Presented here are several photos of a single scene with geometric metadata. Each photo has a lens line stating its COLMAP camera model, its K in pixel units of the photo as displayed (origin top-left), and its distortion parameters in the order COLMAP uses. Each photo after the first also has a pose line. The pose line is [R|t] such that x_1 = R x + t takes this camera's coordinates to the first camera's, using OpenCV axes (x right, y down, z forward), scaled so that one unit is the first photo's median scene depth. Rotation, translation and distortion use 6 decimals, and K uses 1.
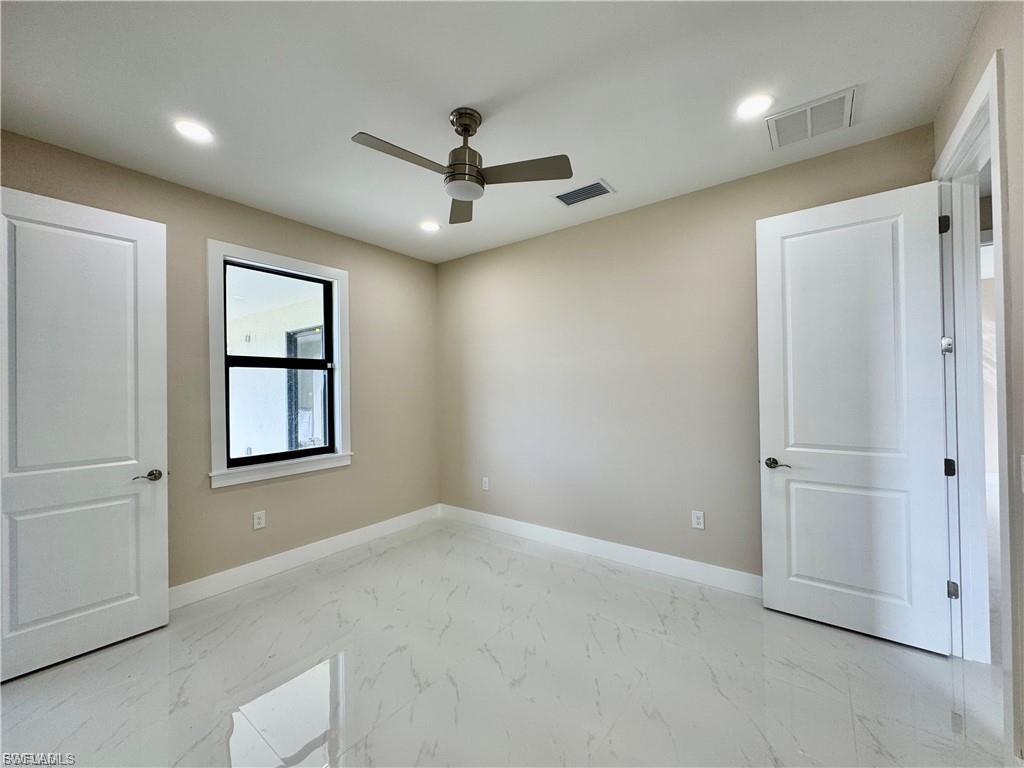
lens RADIAL K [[404.4, 0, 513.8], [0, 404.4, 385.3], [0, 0, 1]] dist [-0.003543, 0.000213]
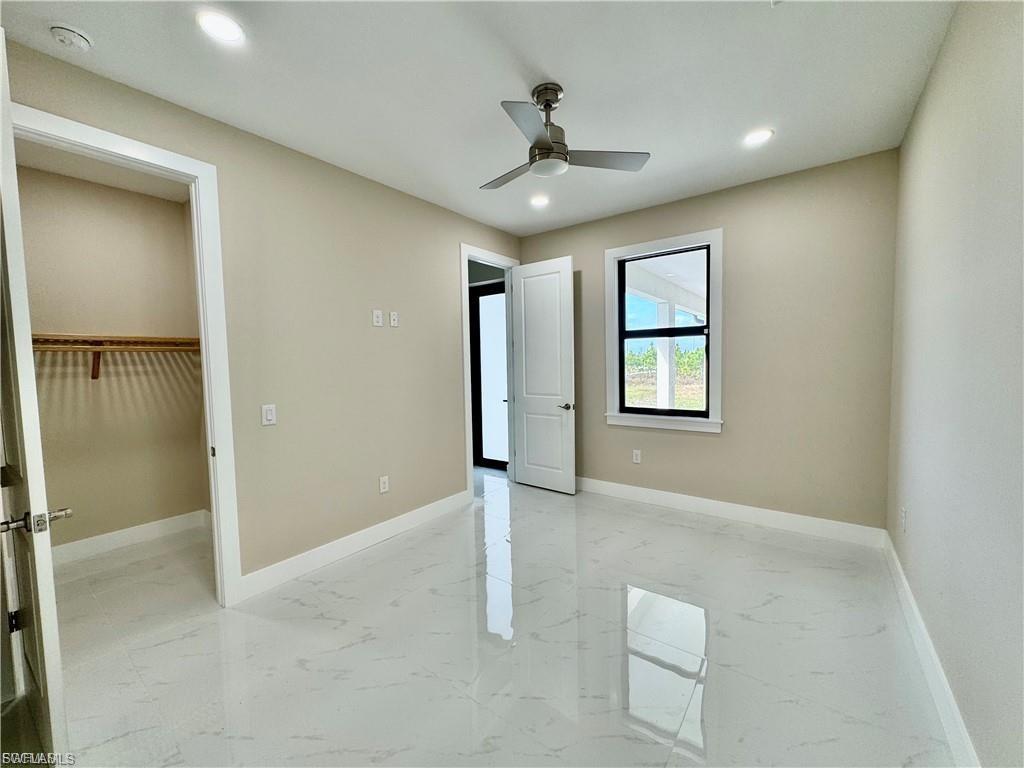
lens RADIAL K [[404.4, 0, 513.8], [0, 404.4, 385.3], [0, 0, 1]] dist [-0.003543, 0.000213]
pose [[0.006917, 0.075464, -0.997125, 0.679252], [0.025738, 0.996805, 0.075619, -0.003392], [0.999645, -0.026187, 0.004953, 0.636641]]
